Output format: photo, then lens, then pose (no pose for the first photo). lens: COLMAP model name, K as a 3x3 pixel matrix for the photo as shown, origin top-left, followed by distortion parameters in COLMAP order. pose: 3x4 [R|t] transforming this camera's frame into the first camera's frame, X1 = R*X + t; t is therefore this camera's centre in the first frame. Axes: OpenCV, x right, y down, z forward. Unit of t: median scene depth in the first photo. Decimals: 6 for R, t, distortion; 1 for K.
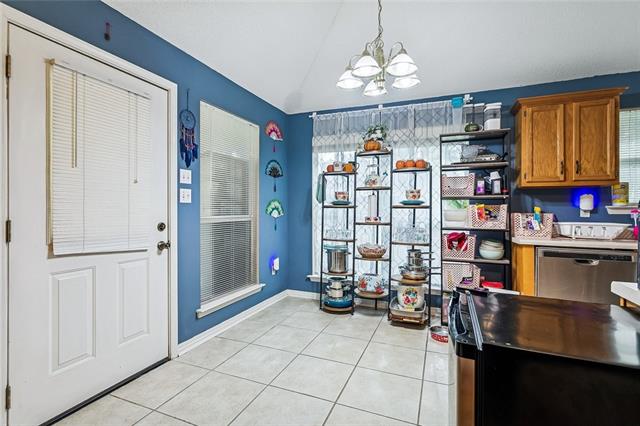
lens RADIAL K [[304.9, 0, 320.8], [0, 304.9, 210.1], [0, 0, 1]] dist [0.012779, -0.000504]
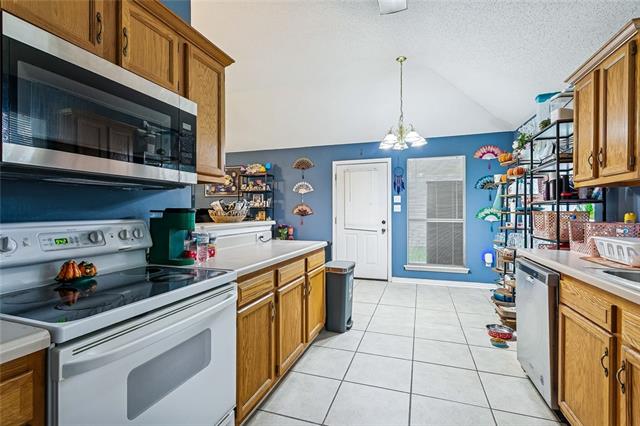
lens RADIAL K [[304.9, 0, 318.7], [0, 304.9, 212.4], [0, 0, 1]] dist [0.012779, -0.000504]
pose [[0.061252, -0.001880, -0.998121, 1.386694], [0.000018, 0.999998, -0.001882, -0.012160], [0.998122, 0.000097, 0.061252, 0.288950]]
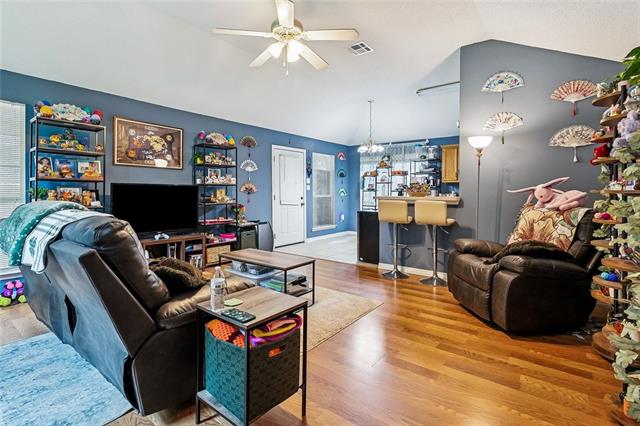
lens RADIAL K [[313.0, 0, 325.6], [0, 313.0, 194.9], [0, 0, 1]] dist [0.000940, -0.000002]
pose [[0.967187, -0.000435, -0.254063, 0.391680], [0.002667, 0.999961, 0.008440, -0.002739], [0.254050, -0.008841, 0.967151, -1.533804]]
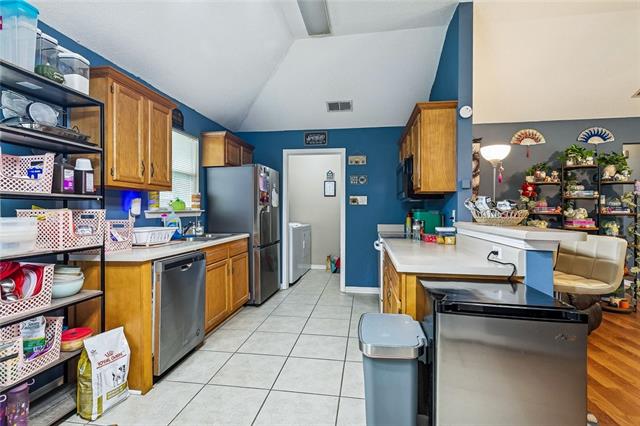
lens RADIAL K [[304.9, 0, 317.8], [0, 304.9, 209.3], [0, 0, 1]] dist [0.012779, -0.000504]
pose [[-0.234076, -0.001917, 0.972217, -0.183990], [-0.004657, 0.999989, 0.000851, -0.020558], [-0.972207, -0.004328, -0.234082, 0.667564]]
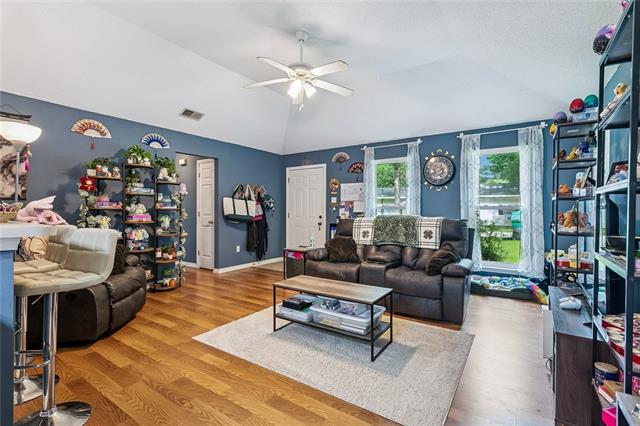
lens RADIAL K [[304.9, 0, 318.3], [0, 304.9, 209.7], [0, 0, 1]] dist [0.012779, -0.000504]
pose [[-0.976238, -0.011330, 0.216403, -0.294955], [-0.011032, 0.999936, 0.002582, -0.015083], [-0.216419, 0.000133, -0.976301, 0.489620]]
